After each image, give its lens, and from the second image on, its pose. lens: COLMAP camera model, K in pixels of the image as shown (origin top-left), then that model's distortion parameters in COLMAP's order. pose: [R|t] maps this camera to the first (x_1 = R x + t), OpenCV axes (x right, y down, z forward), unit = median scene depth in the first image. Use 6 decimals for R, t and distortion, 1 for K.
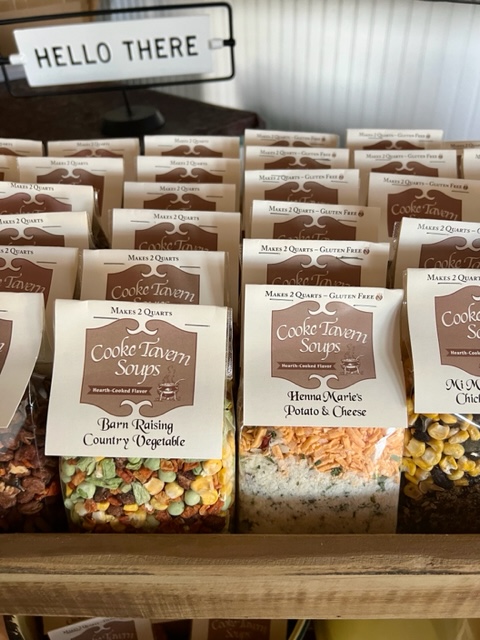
lens RADIAL K [[497.3, 0, 240.0], [0, 497.3, 320.0], [0, 0, 1]] dist [0.007903, -0.001478]
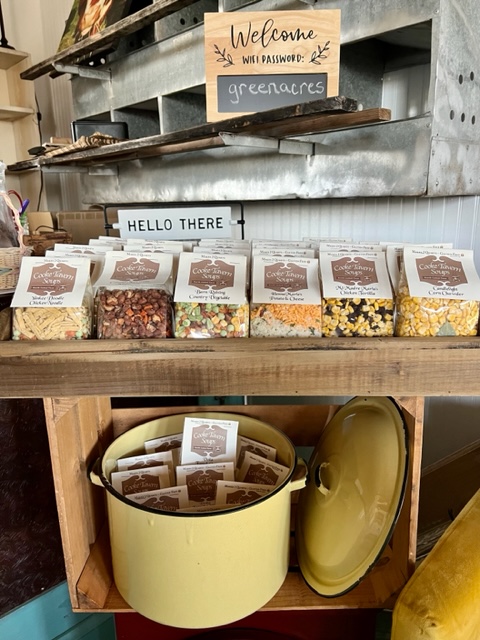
lens RADIAL K [[484.9, 0, 240.0], [0, 484.9, 320.0], [0, 0, 1]] dist [0.161839, -0.000149]
pose [[0.999837, 0.018036, -0.000834, -0.049722], [-0.016755, 0.909617, -0.415109, 1.228580], [-0.006728, 0.415056, 0.909771, -1.068124]]
